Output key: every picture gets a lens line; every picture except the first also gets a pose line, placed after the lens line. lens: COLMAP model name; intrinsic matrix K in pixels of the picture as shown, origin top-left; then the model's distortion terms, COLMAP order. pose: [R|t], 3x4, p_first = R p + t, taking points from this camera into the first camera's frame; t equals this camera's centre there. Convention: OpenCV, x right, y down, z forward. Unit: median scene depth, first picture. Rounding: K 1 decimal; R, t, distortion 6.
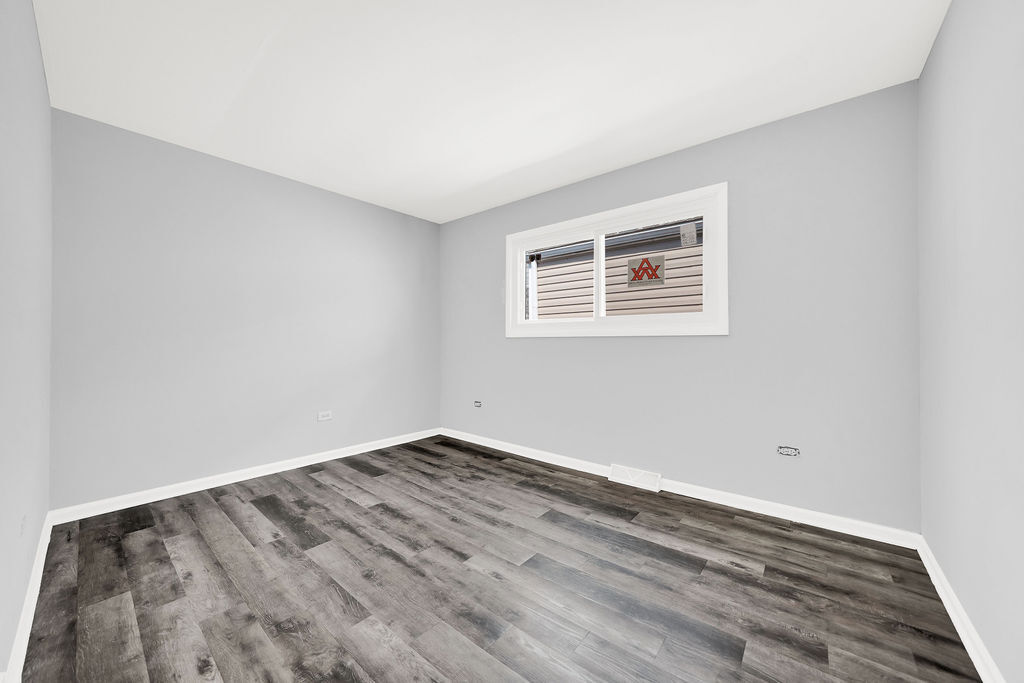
lens RADIAL K [[363.3, 0, 512.0], [0, 363.3, 341.5], [0, 0, 1]] dist [0.013864, -0.000020]
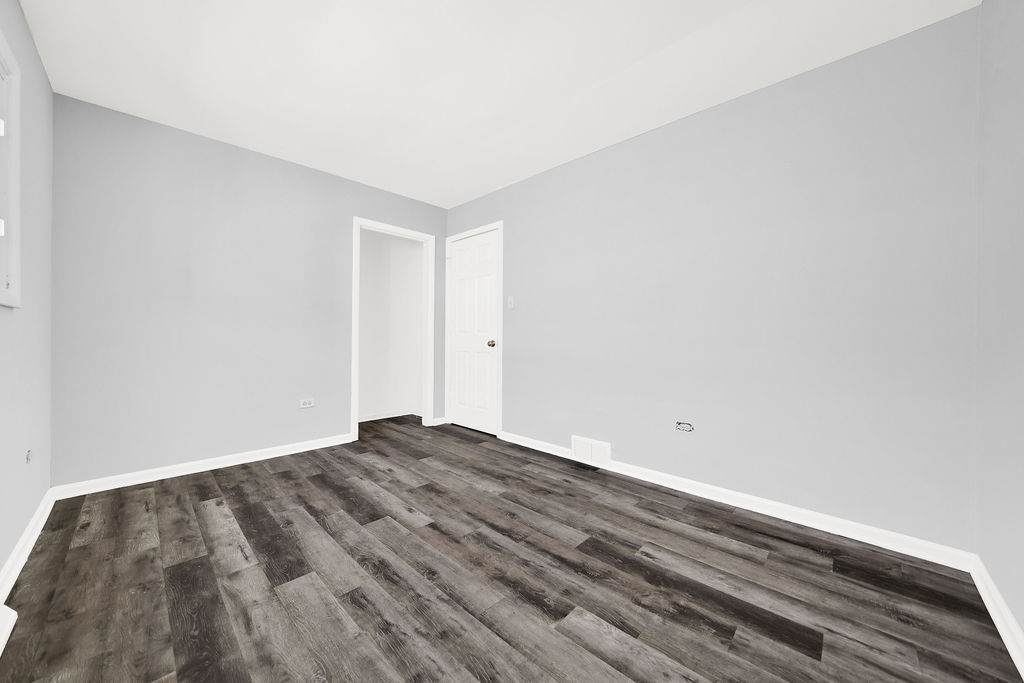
lens RADIAL K [[363.3, 0, 512.0], [0, 363.3, 341.5], [0, 0, 1]] dist [0.013864, -0.000020]
pose [[-0.997845, -0.000714, 0.065604, -0.408488], [-0.000274, 0.999977, 0.006708, 0.042571], [-0.065608, 0.006675, -0.997823, 1.926507]]
